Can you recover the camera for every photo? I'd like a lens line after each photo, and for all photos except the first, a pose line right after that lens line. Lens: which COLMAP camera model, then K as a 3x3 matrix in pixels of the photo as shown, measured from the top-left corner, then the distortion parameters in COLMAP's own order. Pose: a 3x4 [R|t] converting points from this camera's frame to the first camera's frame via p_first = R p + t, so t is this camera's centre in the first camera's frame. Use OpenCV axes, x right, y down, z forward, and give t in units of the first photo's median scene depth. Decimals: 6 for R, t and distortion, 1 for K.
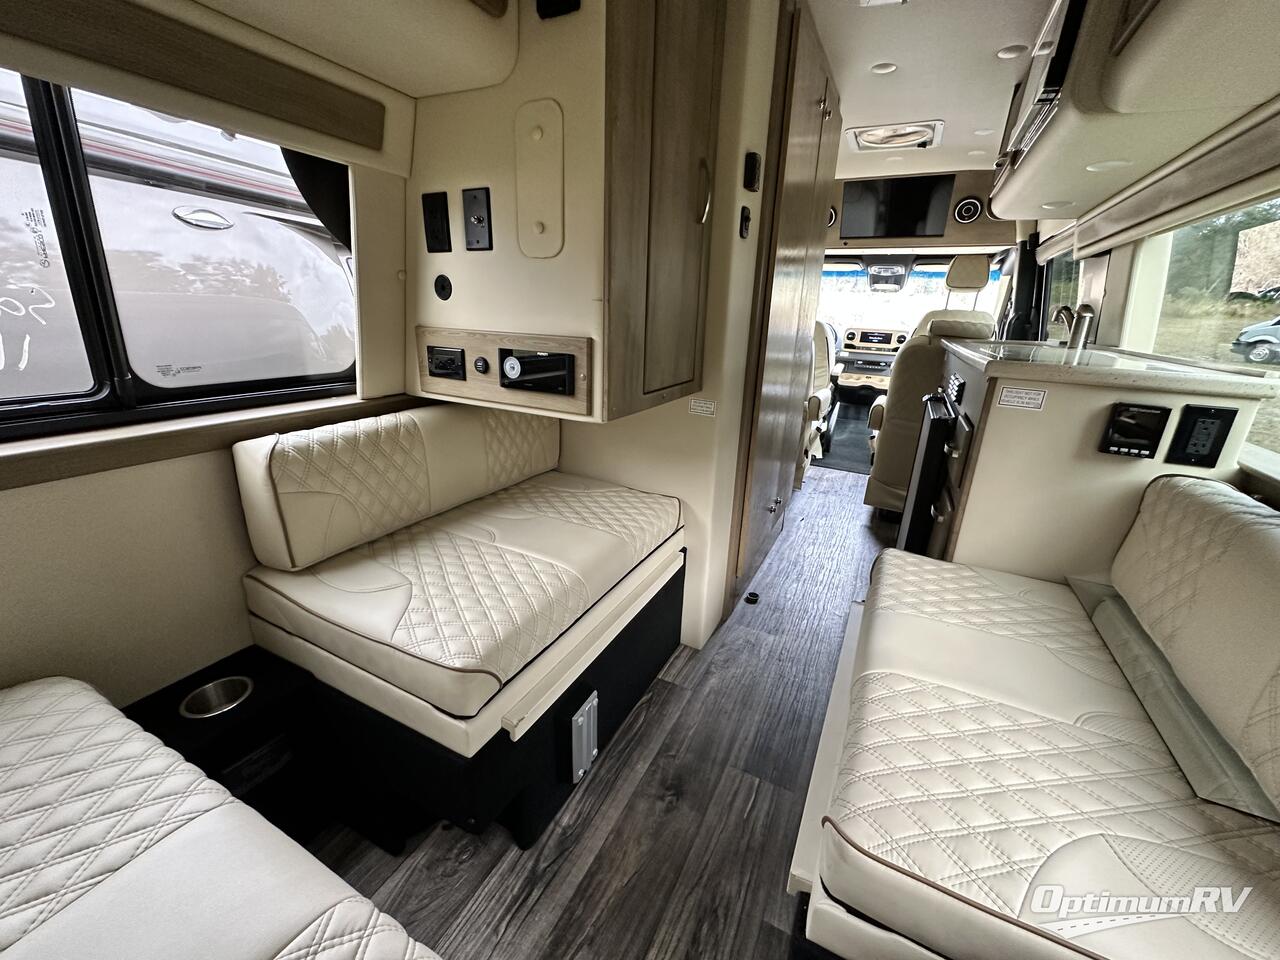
lens RADIAL K [[508.4, 0, 640.0], [0, 508.4, 480.0], [0, 0, 1]] dist [-0.004342, -0.000268]
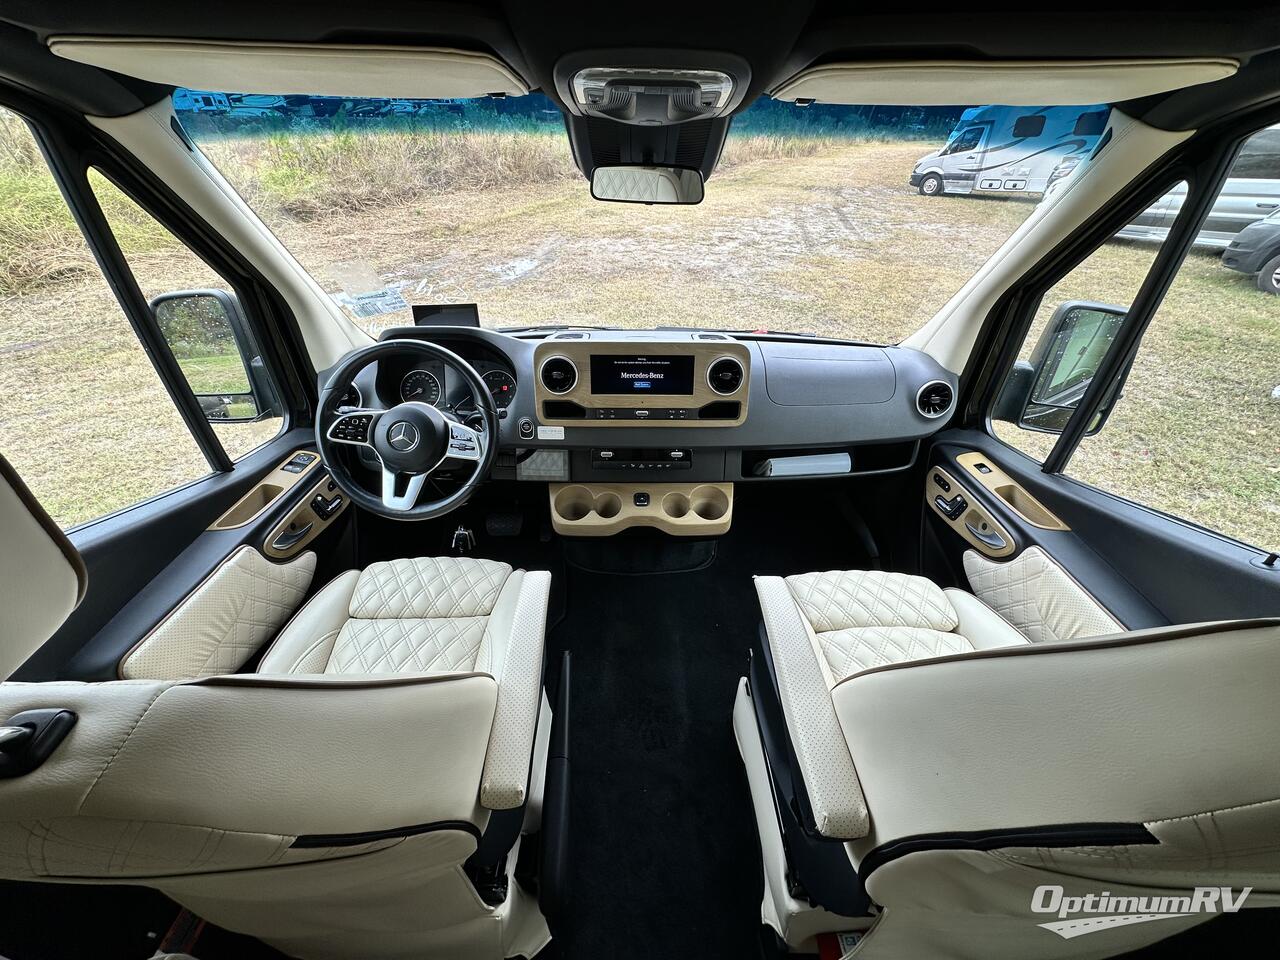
lens RADIAL K [[508.4, 0, 640.0], [0, 508.4, 480.0], [0, 0, 1]] dist [-0.004342, -0.000268]
pose [[0.886013, -0.274986, 0.373315, 0.357337], [0.170677, 0.942043, 0.288834, -0.319482], [-0.431104, -0.192194, 0.881596, 0.774158]]
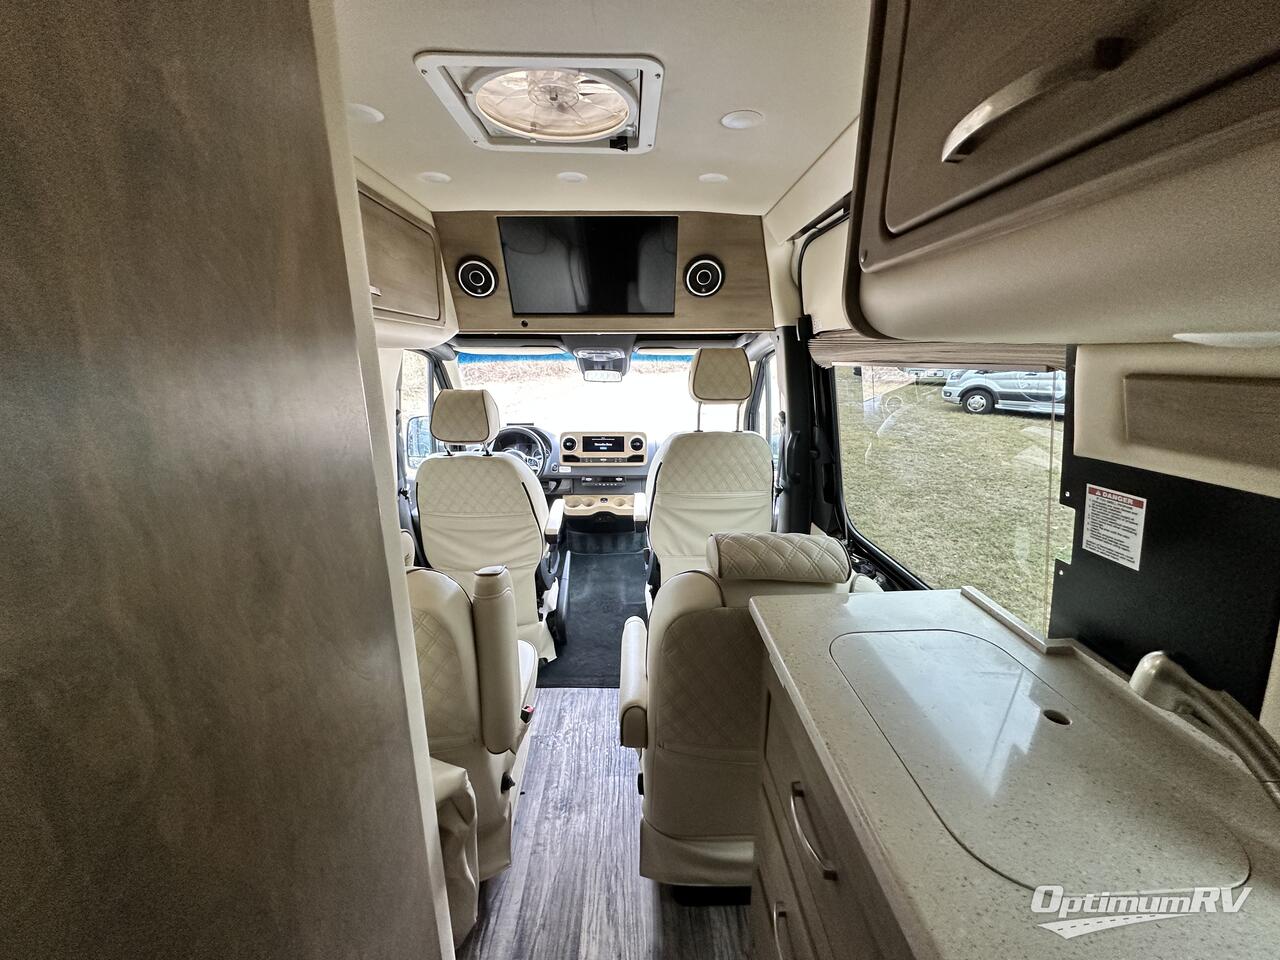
lens RADIAL K [[508.4, 0, 640.0], [0, 508.4, 480.0], [0, 0, 1]] dist [-0.004342, -0.000268]
pose [[0.881963, -0.149268, 0.447057, 0.198831], [0.179981, 0.983306, -0.026753, -0.212924], [-0.435600, 0.104057, 0.894105, 0.377807]]
